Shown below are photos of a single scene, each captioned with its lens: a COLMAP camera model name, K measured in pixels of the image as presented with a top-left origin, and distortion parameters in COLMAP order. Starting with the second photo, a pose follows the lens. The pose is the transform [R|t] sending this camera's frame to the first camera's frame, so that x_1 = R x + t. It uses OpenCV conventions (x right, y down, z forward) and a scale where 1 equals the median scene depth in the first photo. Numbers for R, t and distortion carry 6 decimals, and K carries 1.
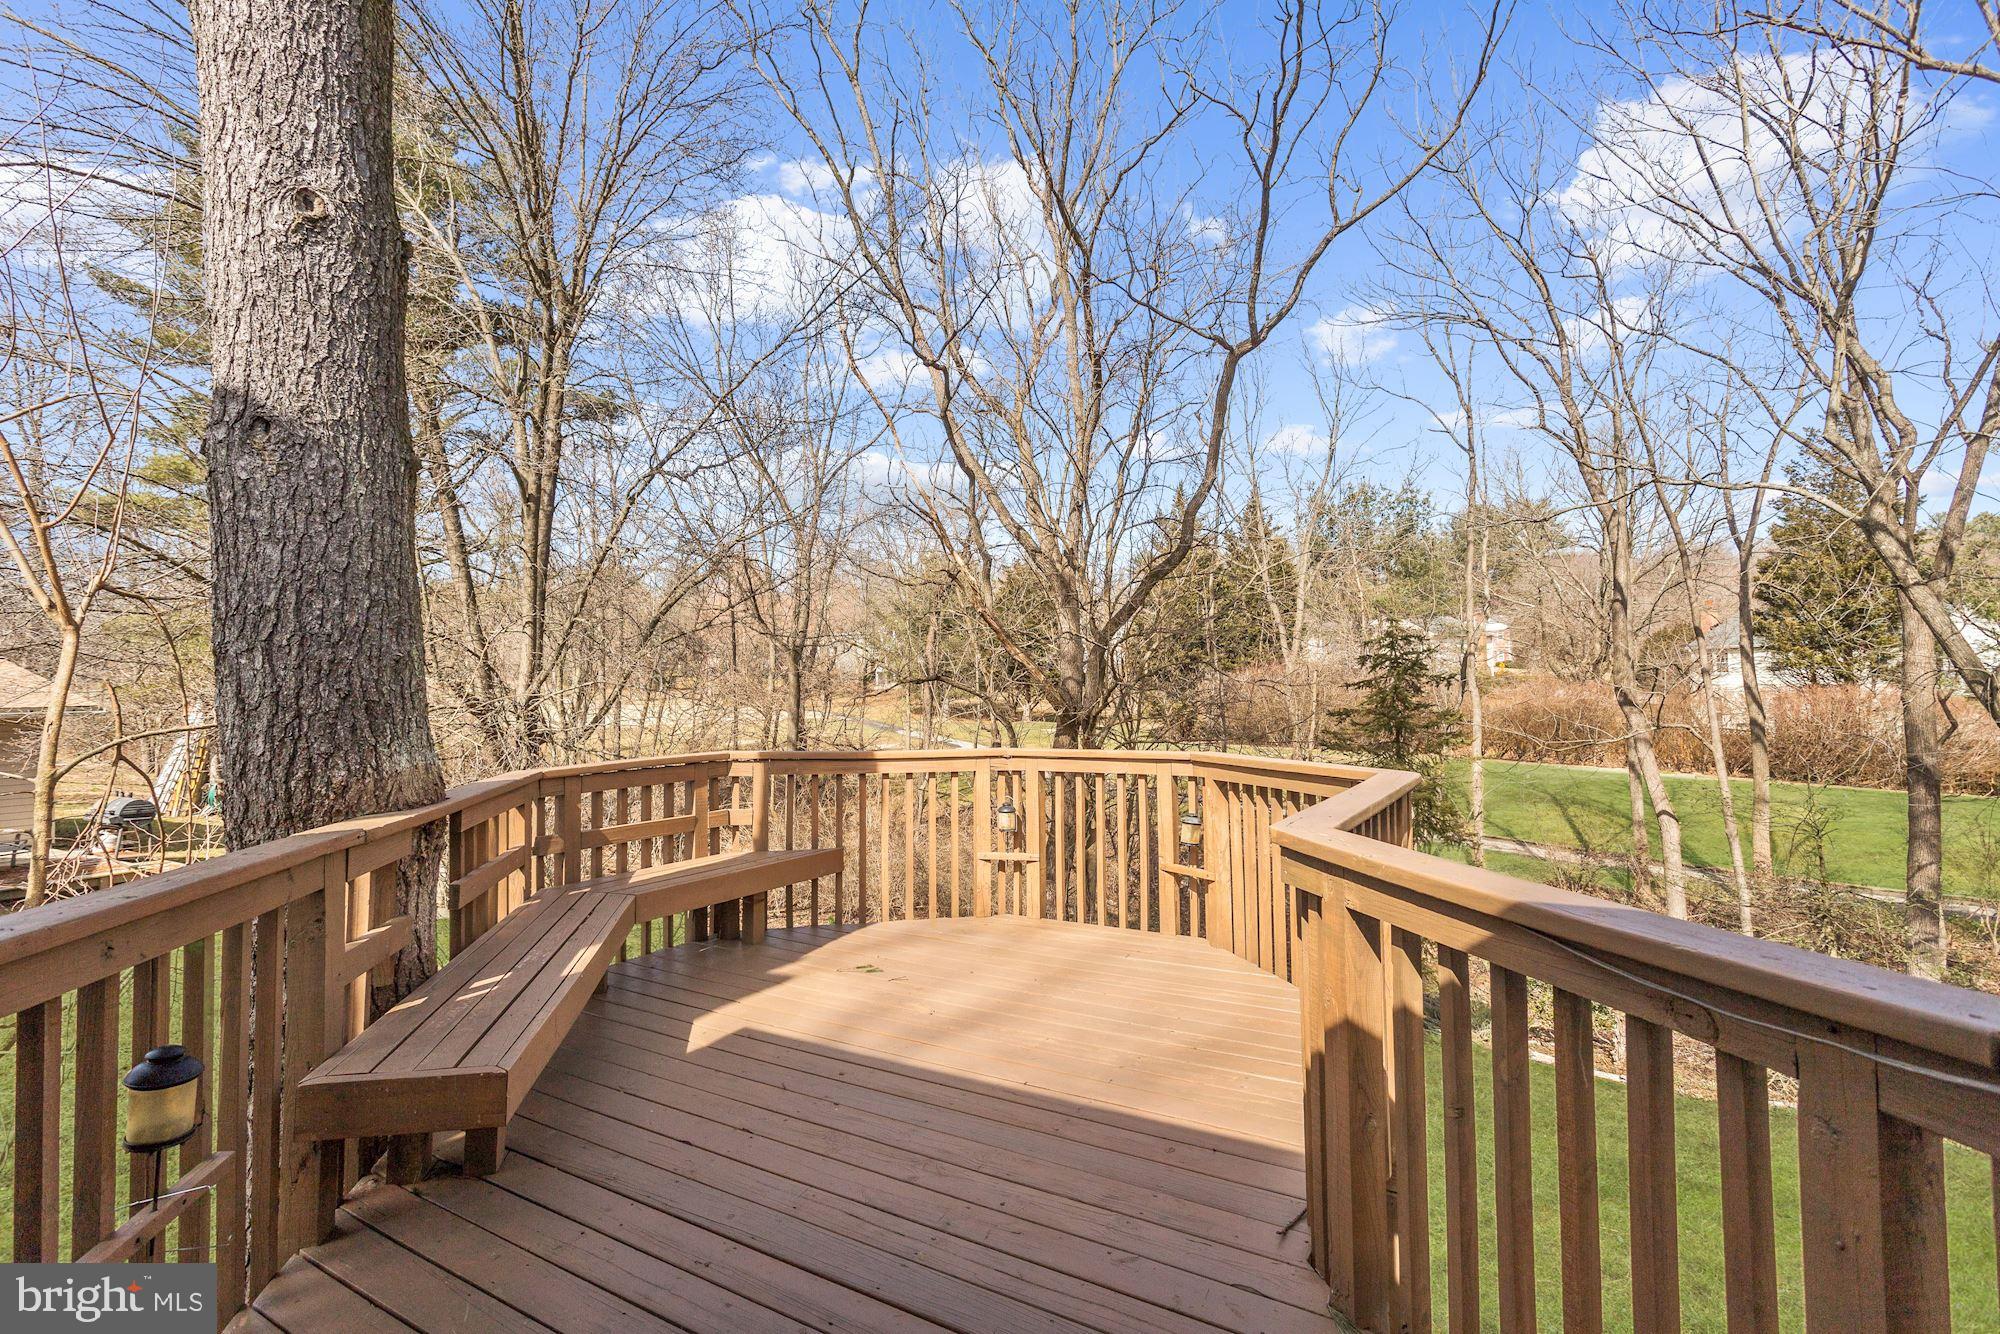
lens RADIAL K [[955.0, 0, 975.5], [0, 955.0, 643.9], [0, 0, 1]] dist [-0.052885, 0.000593]
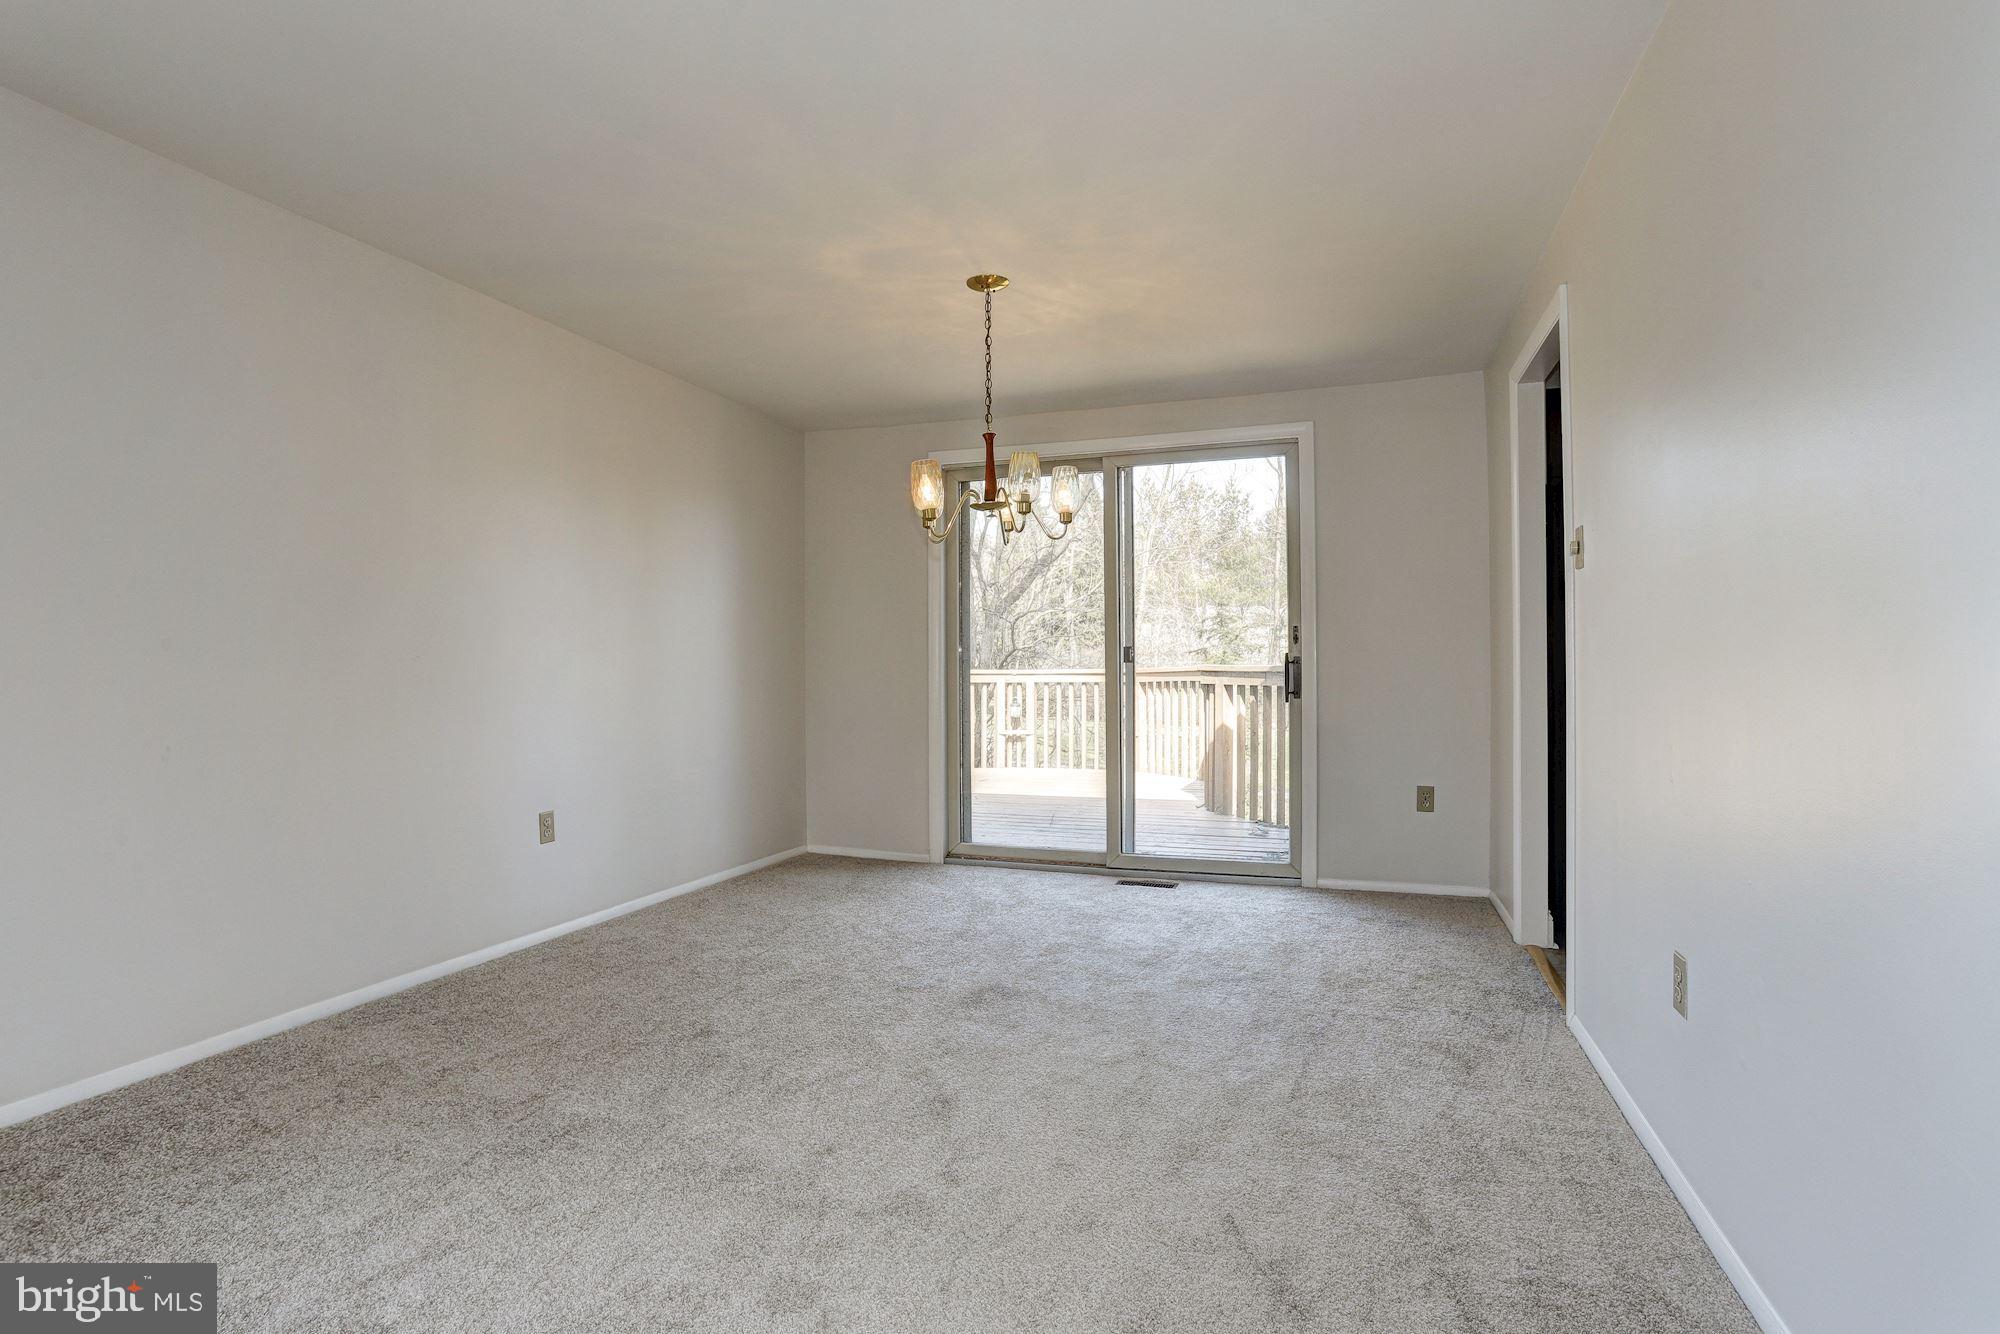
lens RADIAL K [[975.6, 0, 988.5], [0, 975.6, 663.9], [0, 0, 1]] dist [-0.066053, 0.027712]
pose [[0.981324, 0.018754, 0.191445, -0.347288], [-0.026730, 0.998875, 0.039163, 0.030901], [-0.190495, -0.043549, 0.980722, -0.707377]]
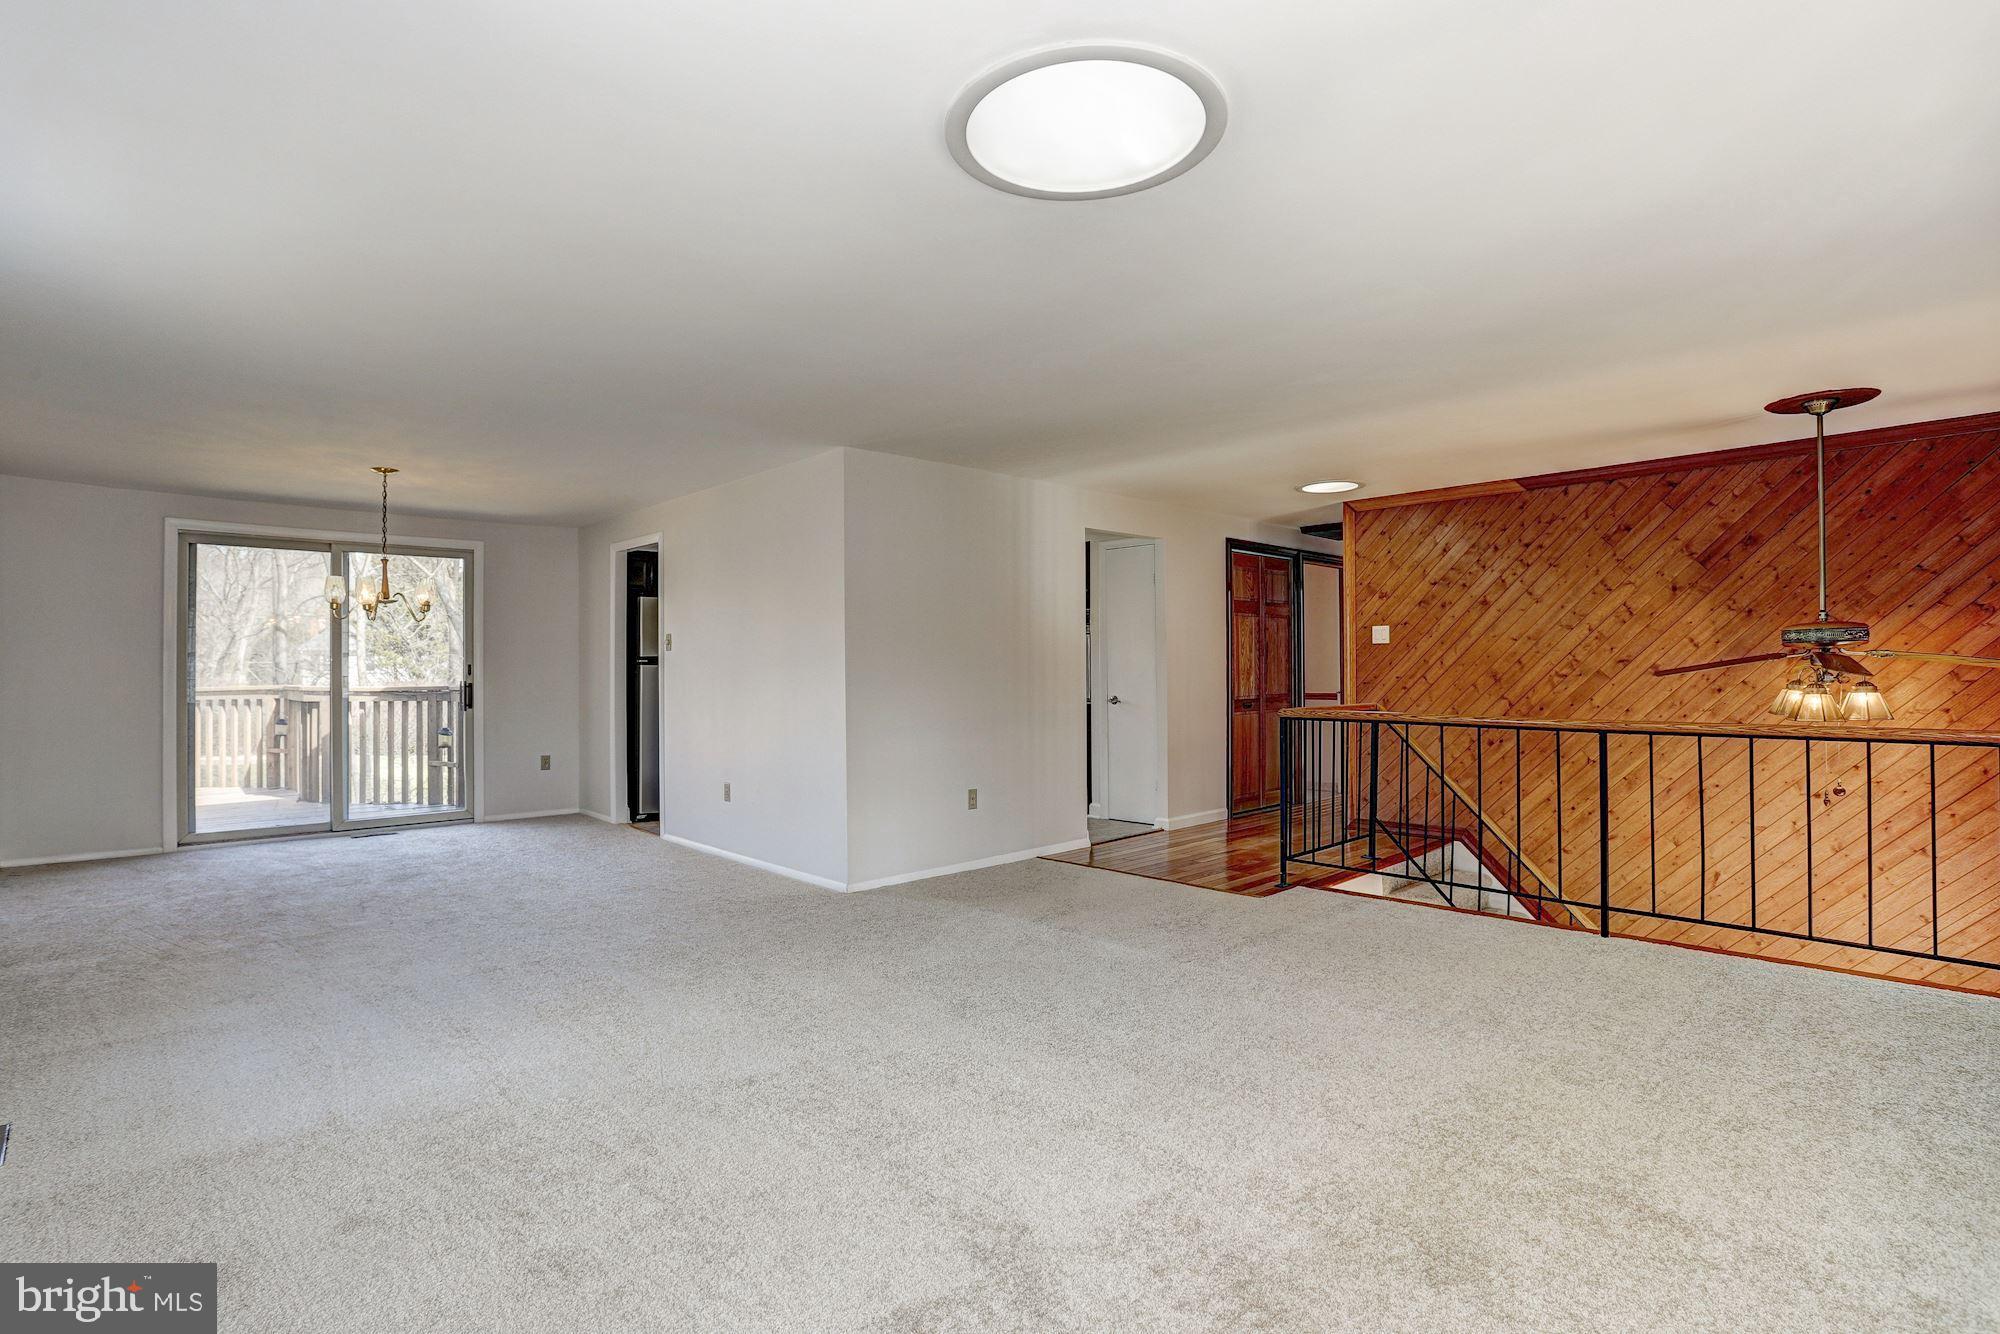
lens RADIAL K [[1000.6, 0, 991.7], [0, 1000.6, 664.3], [0, 0, 1]] dist [-0.003842, 0.000111]
pose [[0.278303, 0.028373, 0.960074, -0.988381], [-0.046728, 0.998780, -0.015972, 0.014278], [-0.959356, -0.040417, 0.279289, -0.996753]]
